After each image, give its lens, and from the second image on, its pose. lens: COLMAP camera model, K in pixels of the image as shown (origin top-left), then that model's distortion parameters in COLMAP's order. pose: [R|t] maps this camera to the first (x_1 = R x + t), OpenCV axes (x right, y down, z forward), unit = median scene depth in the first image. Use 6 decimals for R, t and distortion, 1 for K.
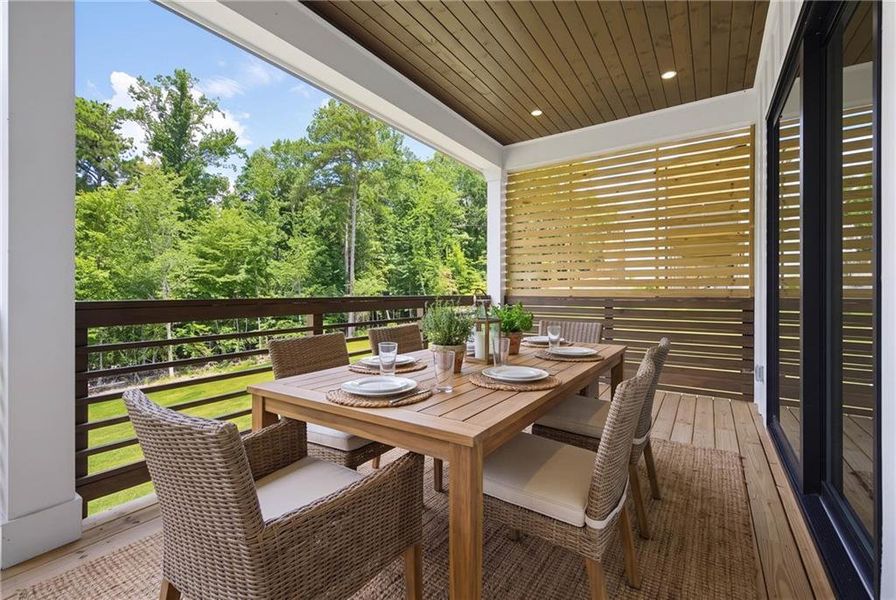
lens RADIAL K [[377.6, 0, 449.9], [0, 377.6, 295.1], [0, 0, 1]] dist [0.003600, -0.000005]
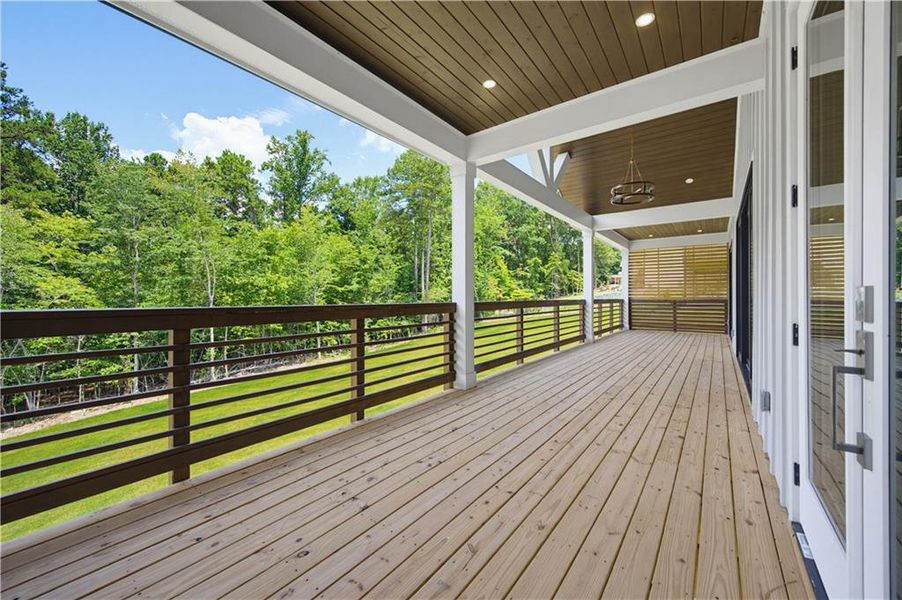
lens RADIAL K [[360.3, 0, 444.1], [0, 360.3, 298.7], [0, 0, 1]] dist [-0.004281, -0.000365]
pose [[0.998909, 0.000922, -0.046684, -0.148256], [-0.001182, 0.999984, -0.005525, -0.000976], [0.046678, 0.005574, 0.998894, -0.219084]]
